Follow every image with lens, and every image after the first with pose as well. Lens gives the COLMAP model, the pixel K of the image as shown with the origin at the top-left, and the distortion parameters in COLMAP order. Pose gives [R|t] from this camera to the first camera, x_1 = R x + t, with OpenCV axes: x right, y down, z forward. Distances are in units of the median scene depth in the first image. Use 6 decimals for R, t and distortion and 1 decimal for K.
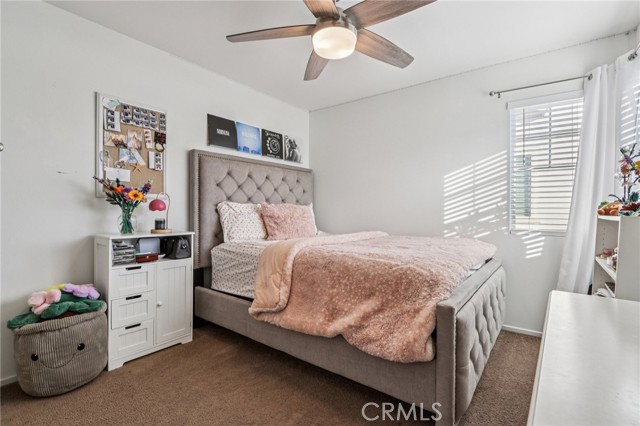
lens RADIAL K [[294.7, 0, 320.0], [0, 294.7, 213.0], [0, 0, 1]] dist [-0.002560, 0.000026]
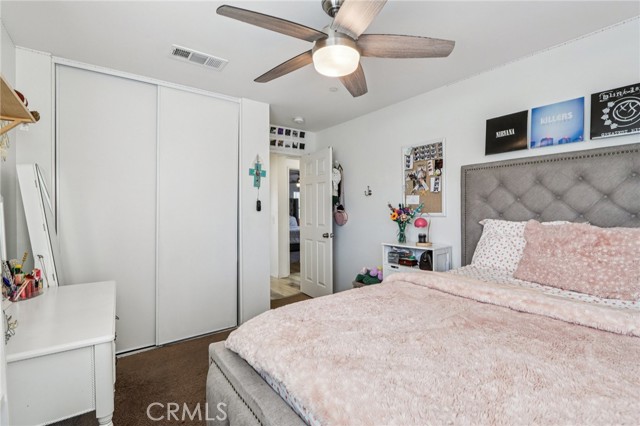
lens RADIAL K [[294.7, 0, 320.0], [0, 294.7, 213.0], [0, 0, 1]] dist [-0.002560, 0.000026]
pose [[-0.256041, 0.000178, -0.966666, 0.702426], [-0.004784, 0.999988, 0.001451, -0.062741], [0.966654, 0.004996, -0.256037, 0.854289]]
